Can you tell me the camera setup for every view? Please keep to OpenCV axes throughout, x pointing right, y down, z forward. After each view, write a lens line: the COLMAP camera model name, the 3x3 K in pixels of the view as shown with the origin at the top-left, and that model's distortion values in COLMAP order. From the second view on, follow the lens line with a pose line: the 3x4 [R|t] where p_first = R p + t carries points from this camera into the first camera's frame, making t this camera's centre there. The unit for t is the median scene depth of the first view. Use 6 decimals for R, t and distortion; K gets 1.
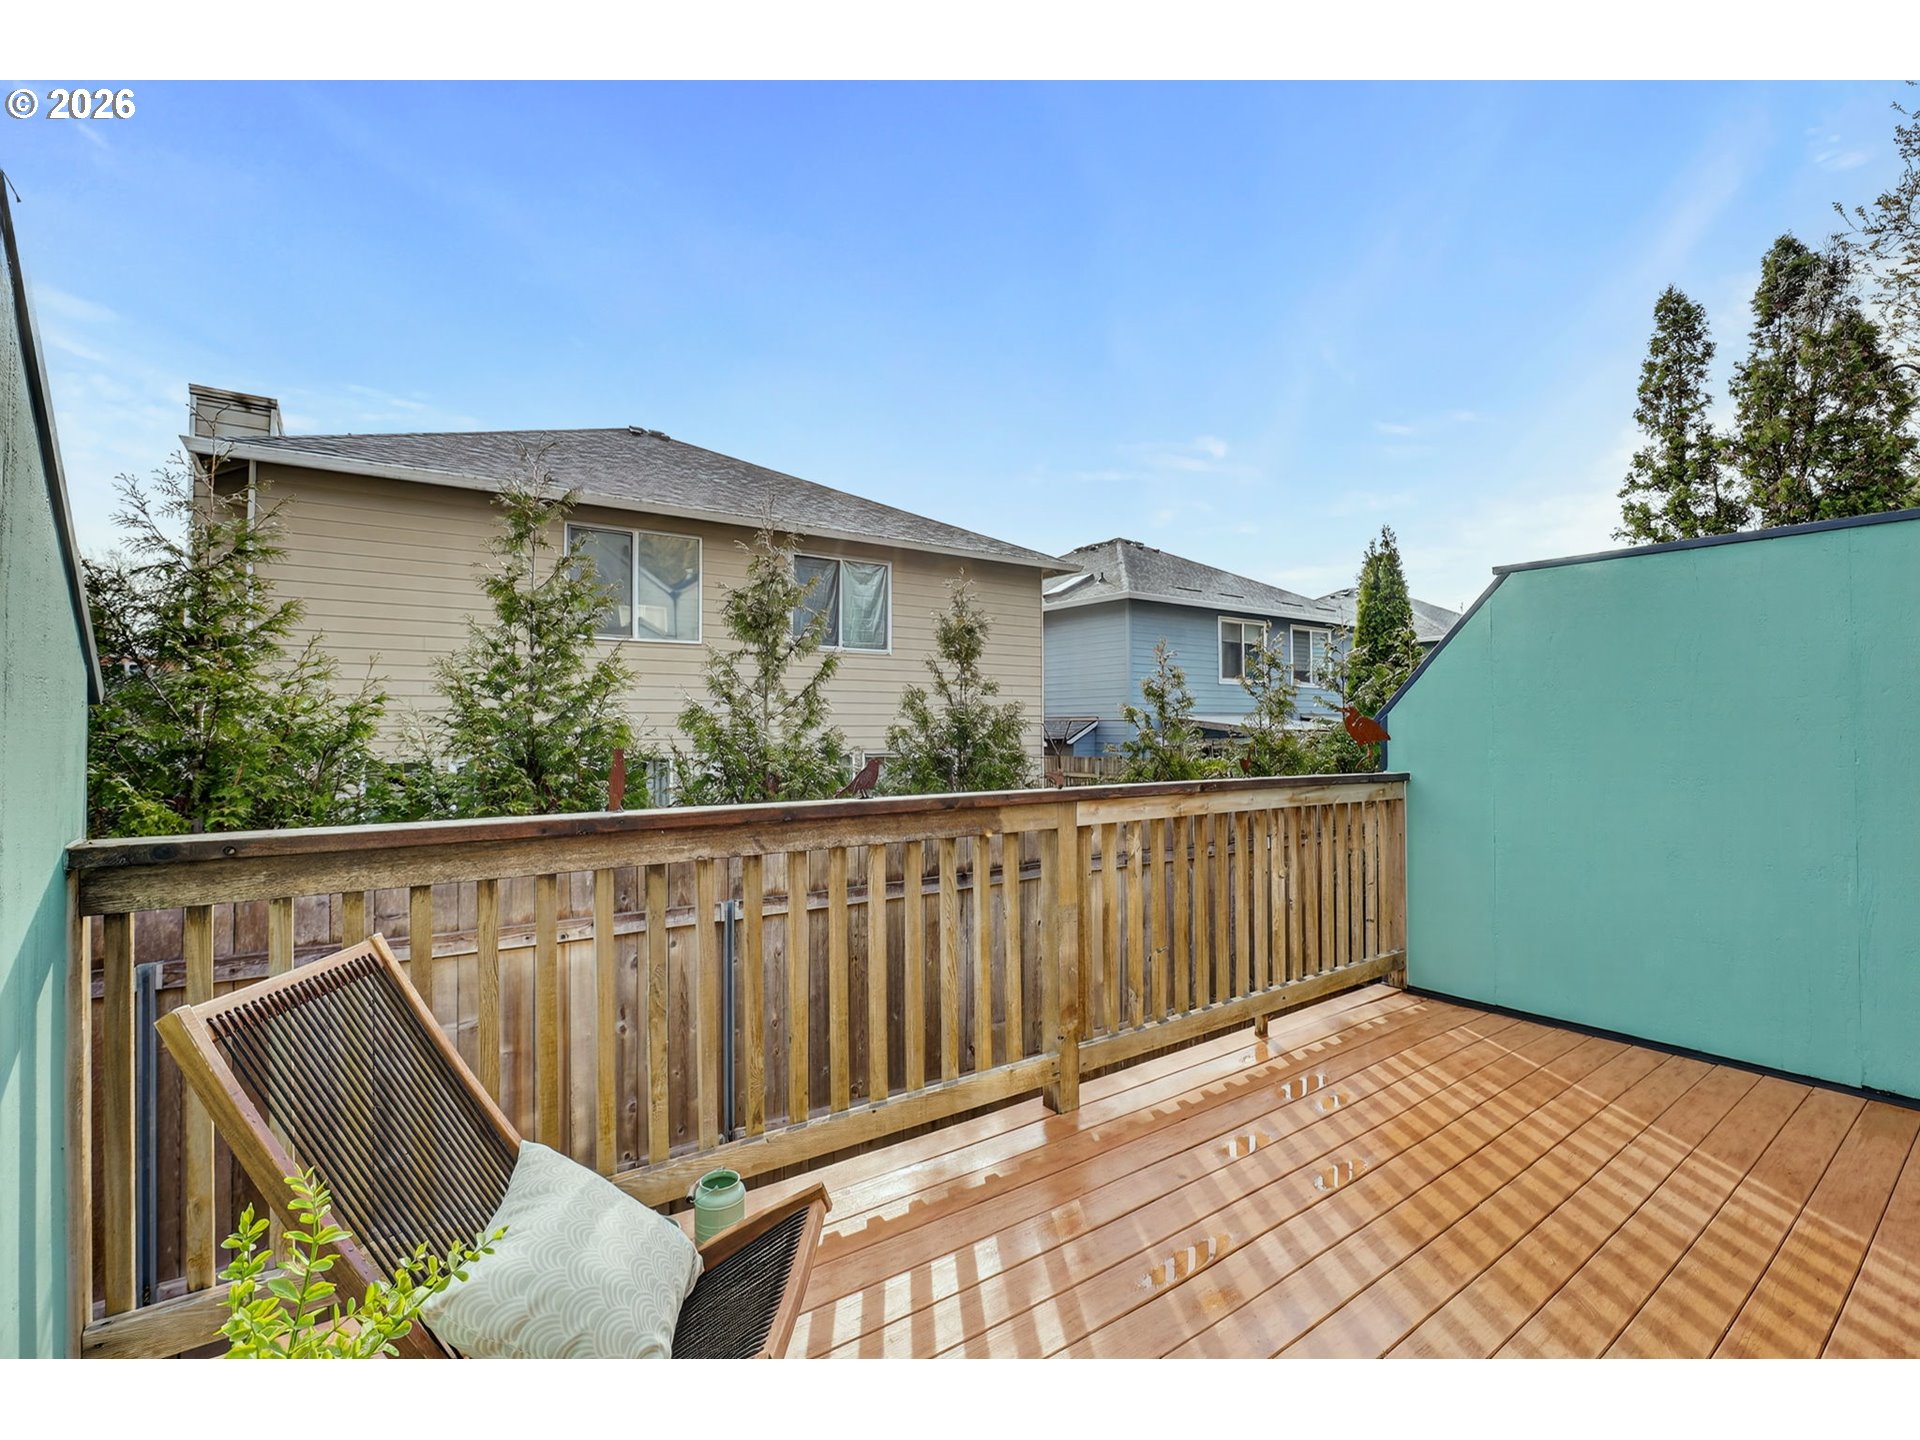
lens RADIAL K [[874.5, 0, 966.1], [0, 874.5, 711.5], [0, 0, 1]] dist [-0.026355, -0.000114]
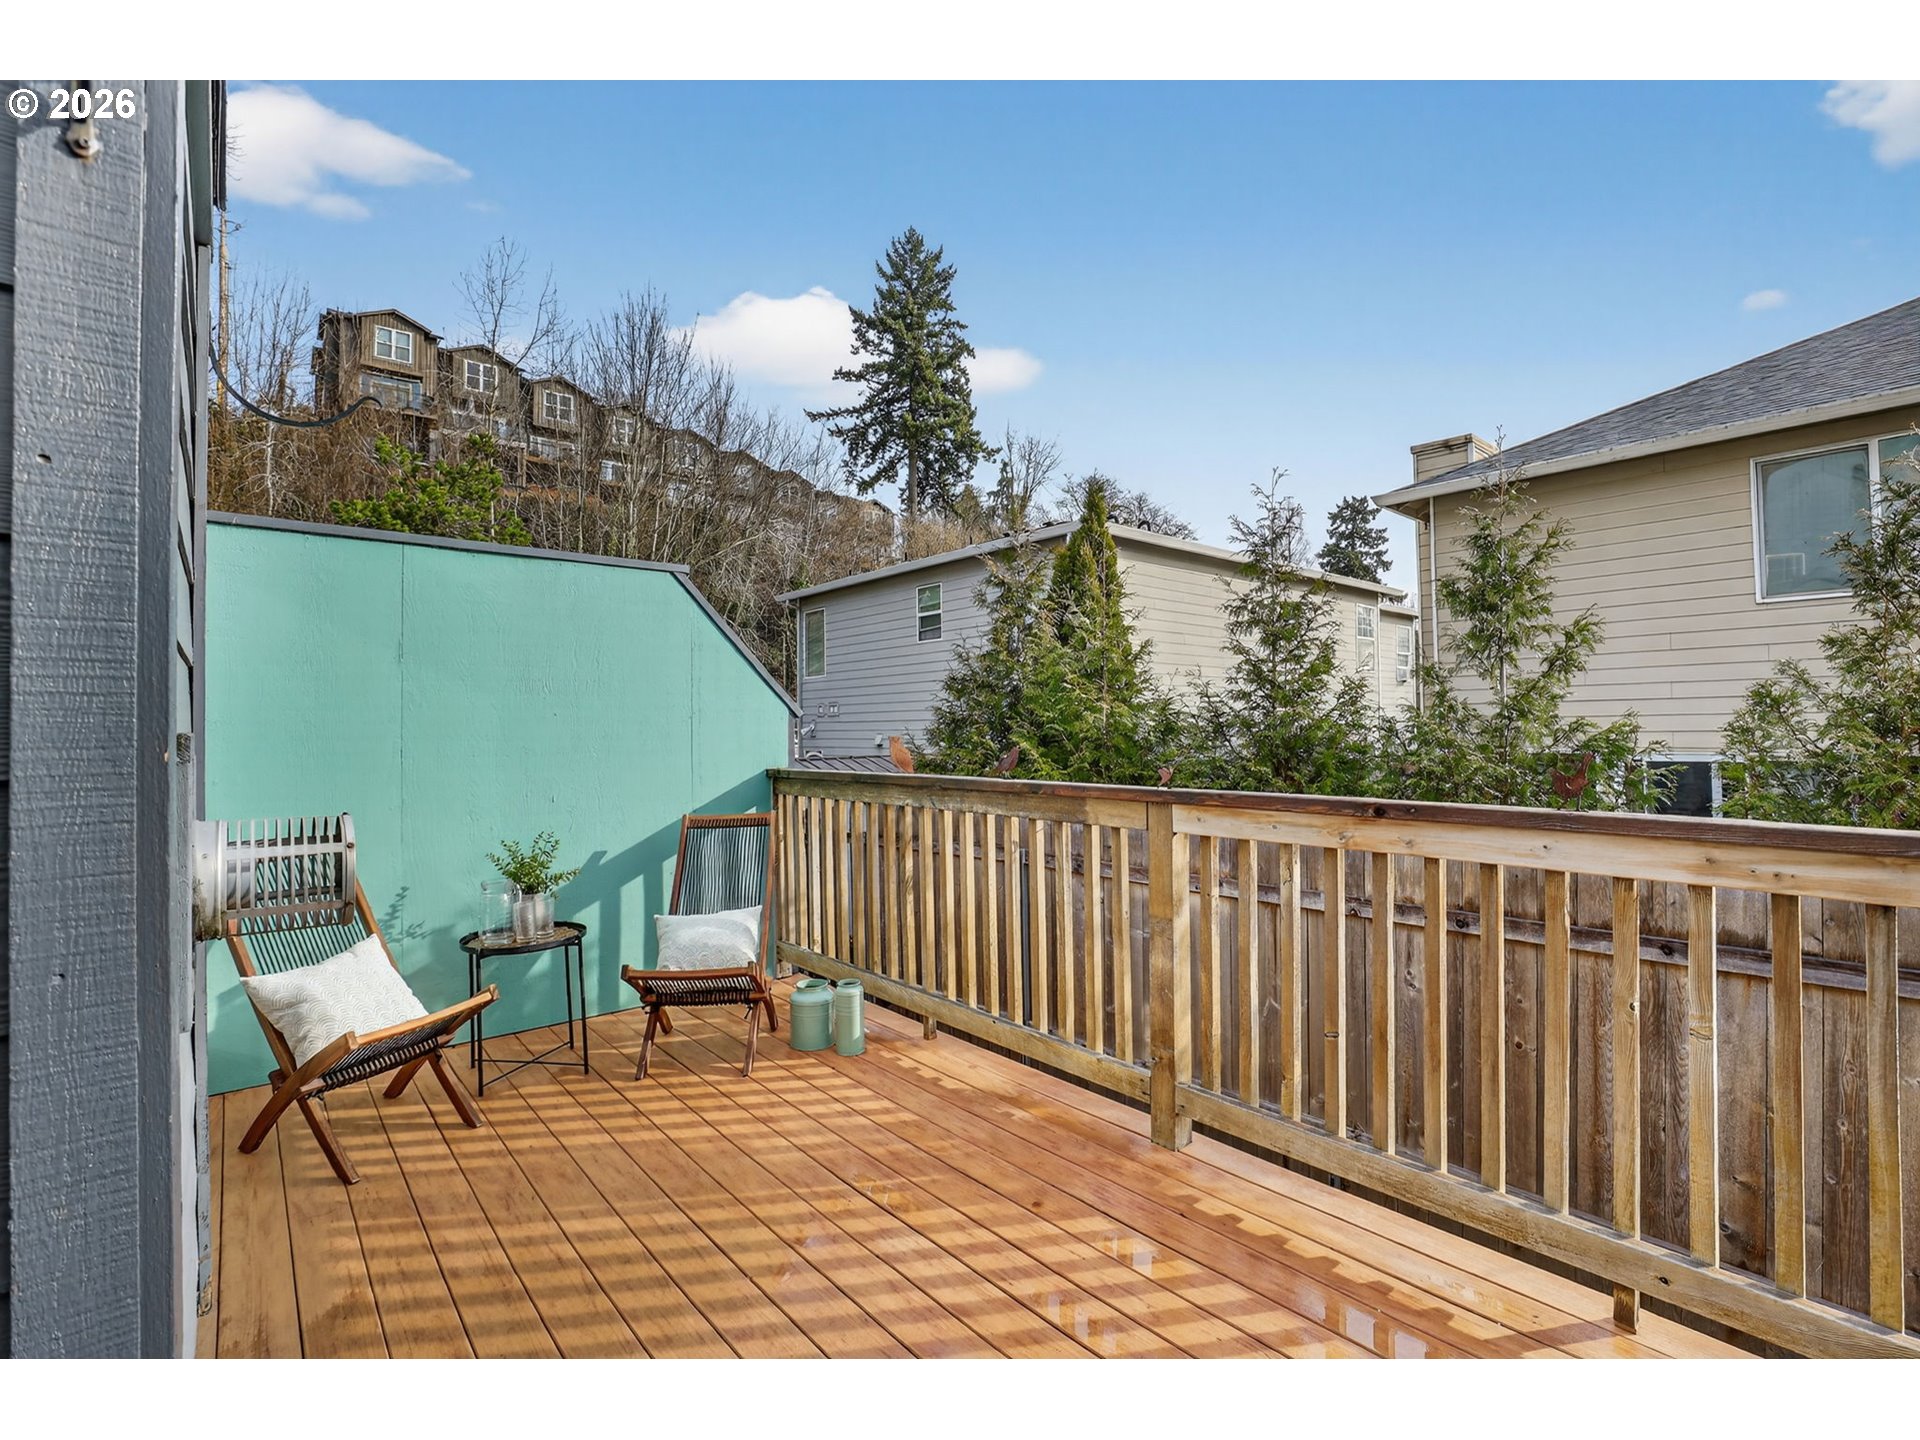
lens RADIAL K [[874.5, 0, 966.1], [0, 874.5, 711.5], [0, 0, 1]] dist [-0.026355, -0.000114]
pose [[0.086211, -0.016567, -0.996139, 0.778234], [0.030985, 0.999423, -0.013940, 0.012534], [0.995795, -0.029664, 0.086674, 0.569091]]
